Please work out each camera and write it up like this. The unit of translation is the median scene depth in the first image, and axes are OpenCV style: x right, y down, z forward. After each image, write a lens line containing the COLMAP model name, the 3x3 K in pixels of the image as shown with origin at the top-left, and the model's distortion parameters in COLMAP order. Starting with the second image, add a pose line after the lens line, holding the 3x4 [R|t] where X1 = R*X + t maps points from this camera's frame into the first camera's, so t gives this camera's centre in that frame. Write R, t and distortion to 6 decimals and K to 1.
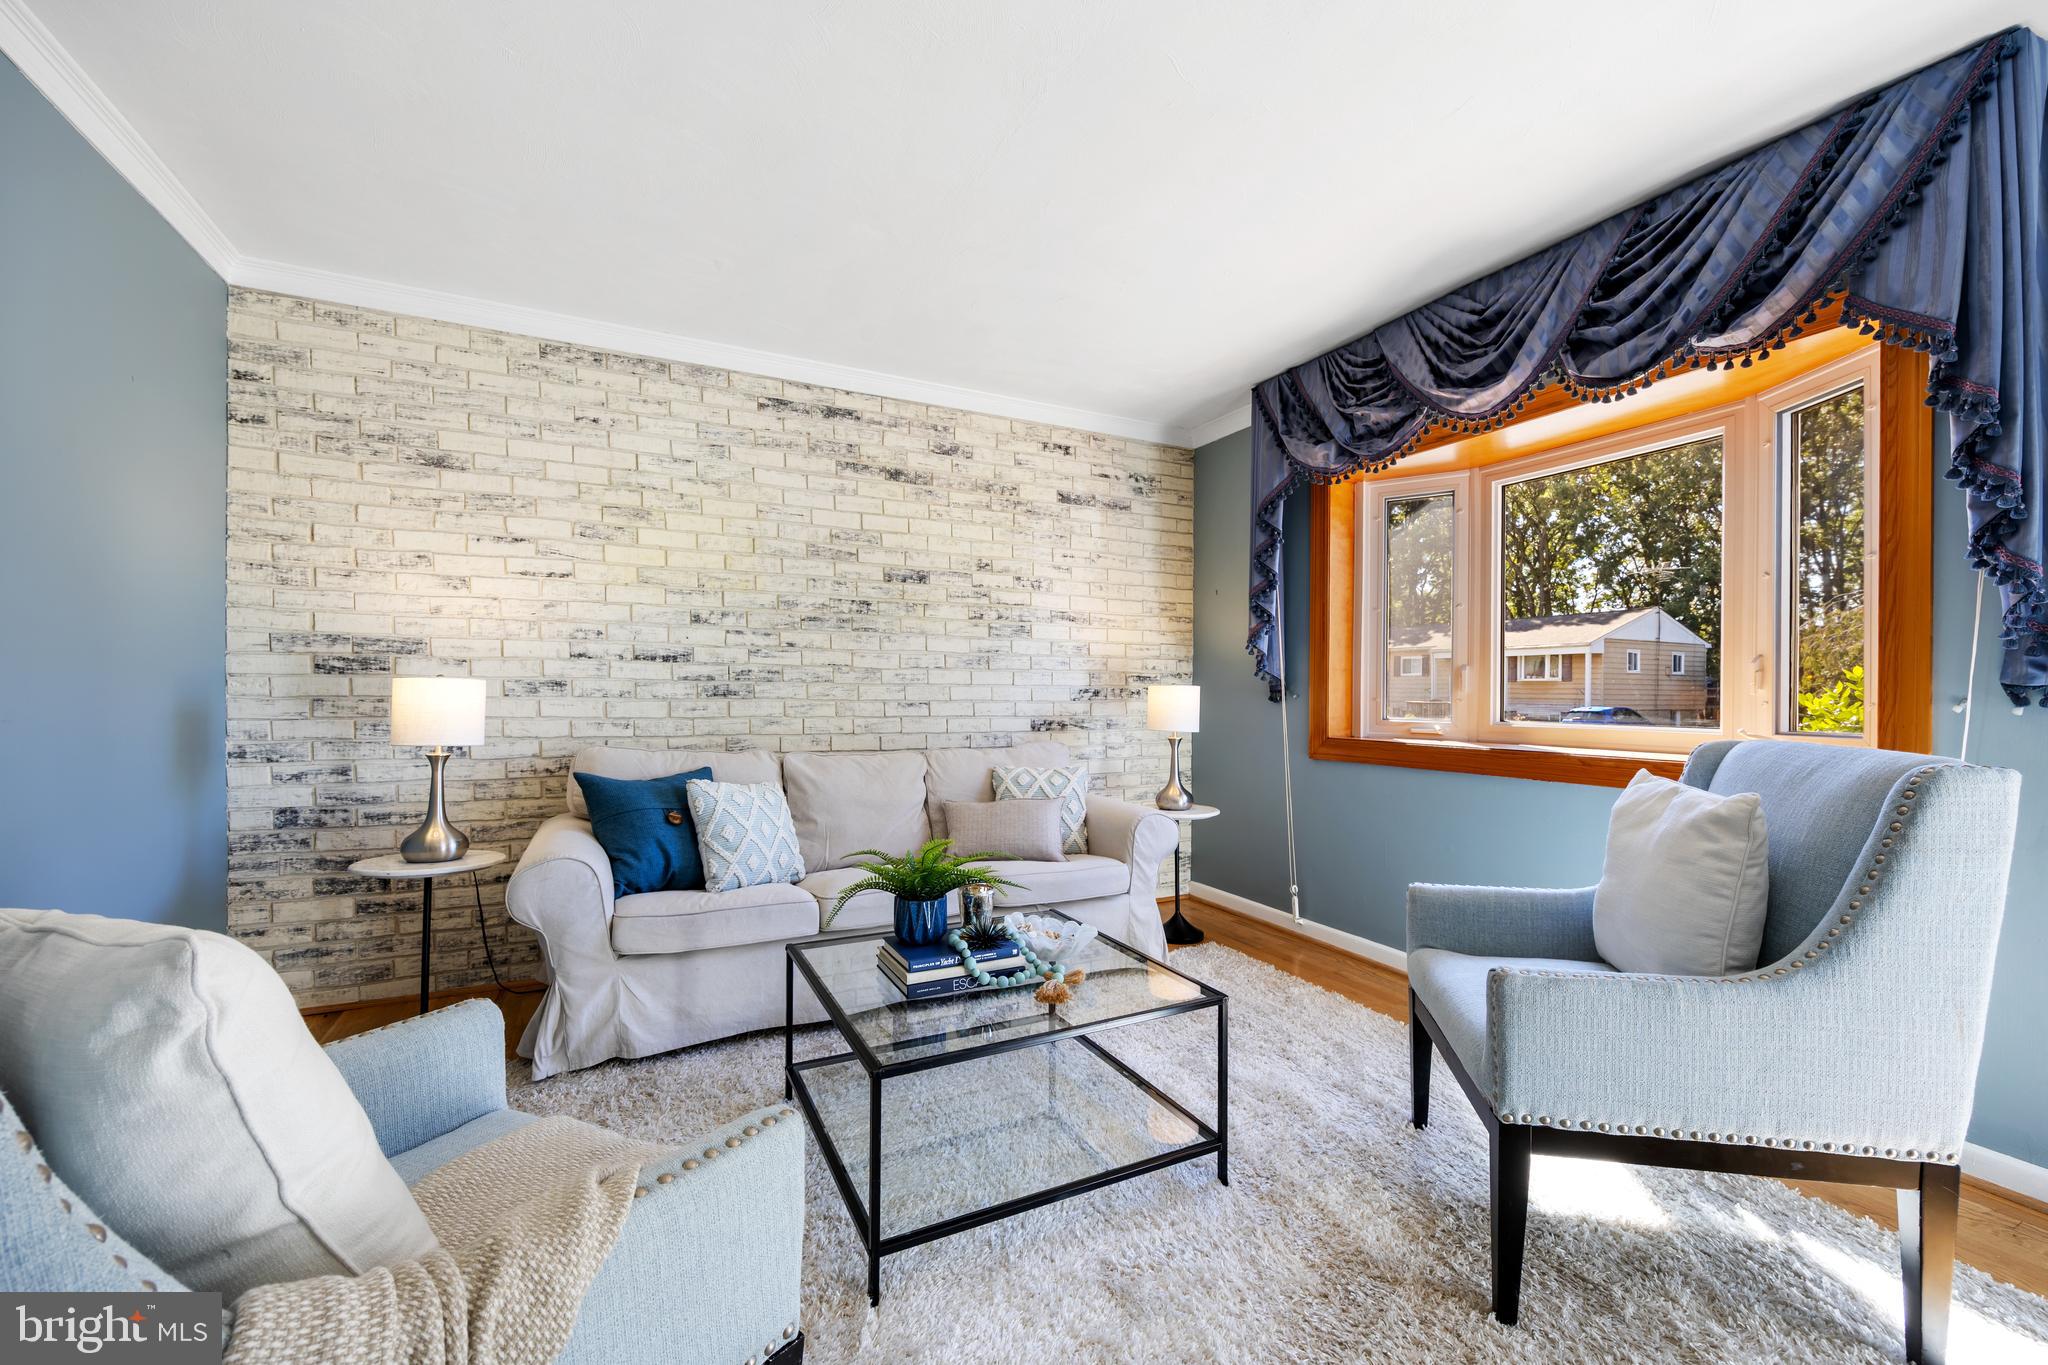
lens RADIAL K [[819.5, 0, 1023.3], [0, 819.5, 694.2], [0, 0, 1]] dist [0.000403, 0.000022]
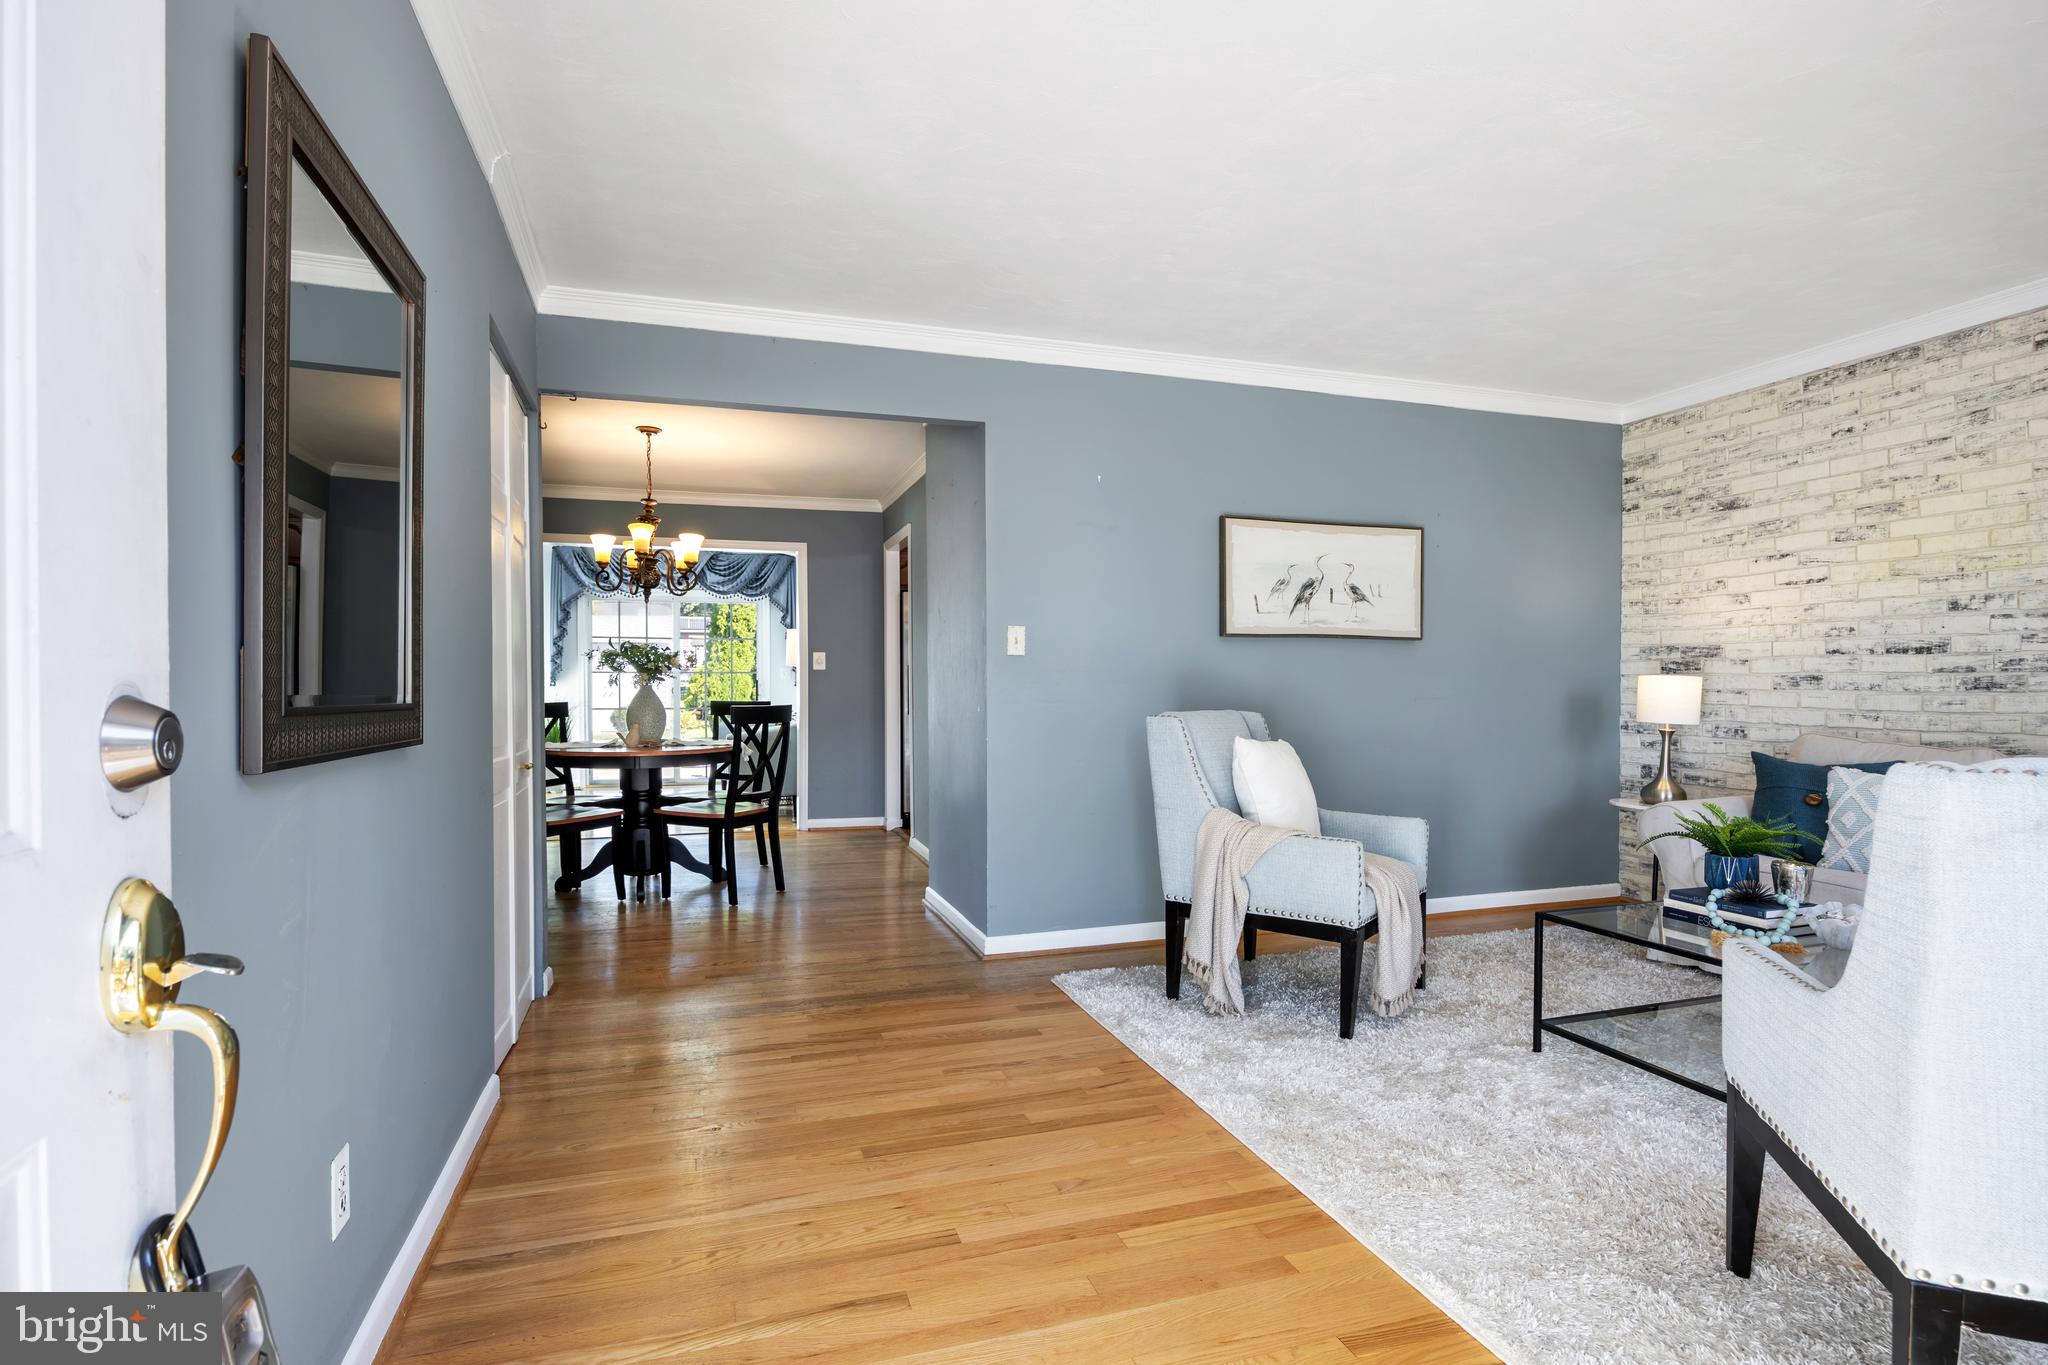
lens RADIAL K [[1027.1, 0, 1026.3], [0, 1027.1, 687.5], [0, 0, 1]] dist [0.000016, -0.000001]
pose [[-0.140045, -0.003942, -0.990137, 0.949874], [-0.002038, 0.999991, -0.003693, 0.007219], [0.990143, 0.001501, -0.140052, 0.130135]]
